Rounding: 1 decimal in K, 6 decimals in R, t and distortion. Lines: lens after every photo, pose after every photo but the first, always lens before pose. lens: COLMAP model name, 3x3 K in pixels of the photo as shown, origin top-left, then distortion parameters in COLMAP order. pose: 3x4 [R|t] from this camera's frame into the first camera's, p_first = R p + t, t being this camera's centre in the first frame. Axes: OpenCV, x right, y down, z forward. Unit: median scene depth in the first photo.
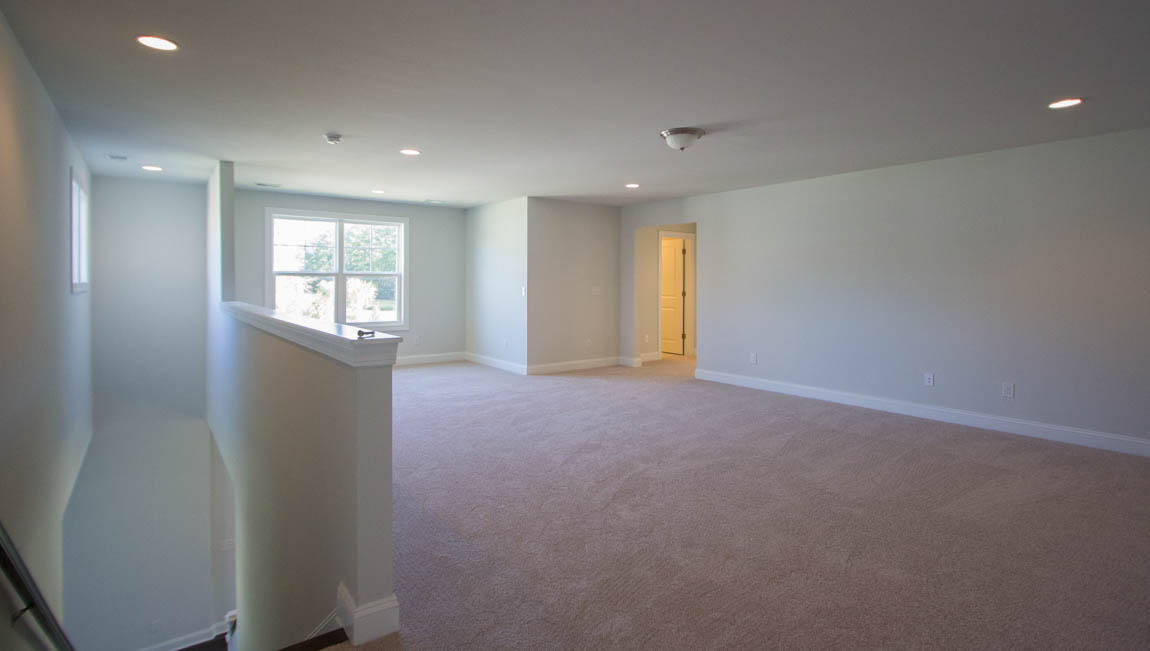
lens RADIAL K [[549.8, 0, 574.5], [0, 549.8, 317.1], [0, 0, 1]] dist [-0.026844, -0.000507]
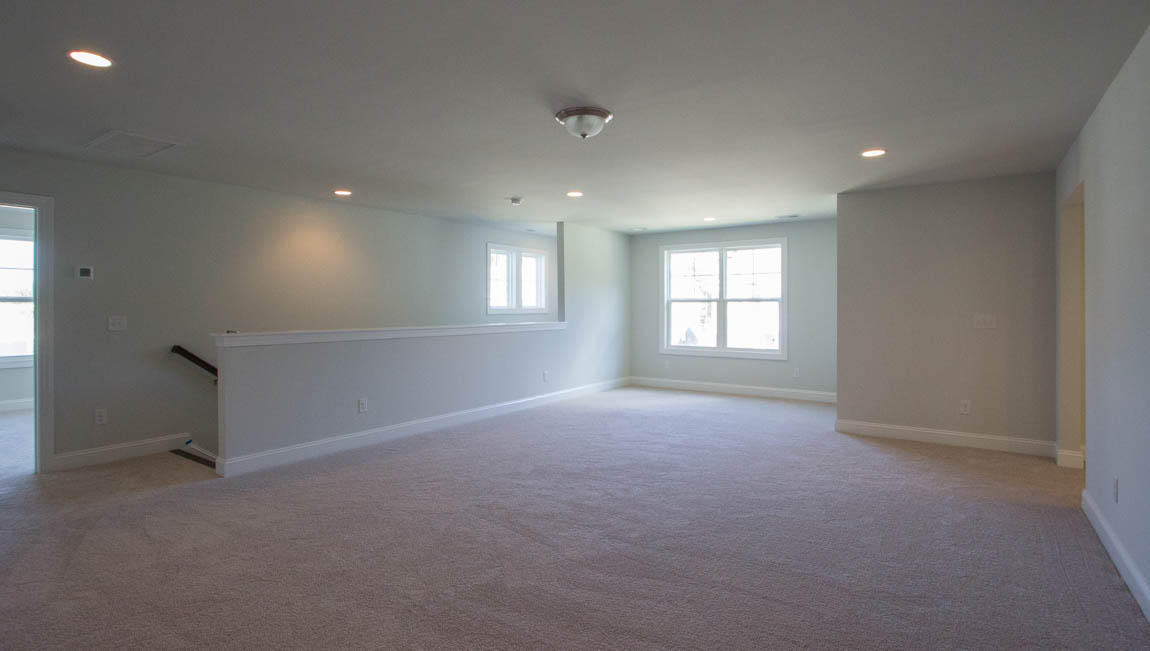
lens RADIAL K [[549.8, 0, 574.5], [0, 549.8, 317.1], [0, 0, 1]] dist [-0.026844, -0.000507]
pose [[0.285209, 0.009620, -0.958417, 0.506363], [-0.054067, 0.998519, -0.006066, -0.024755], [0.956939, 0.053548, 0.285306, 0.435888]]
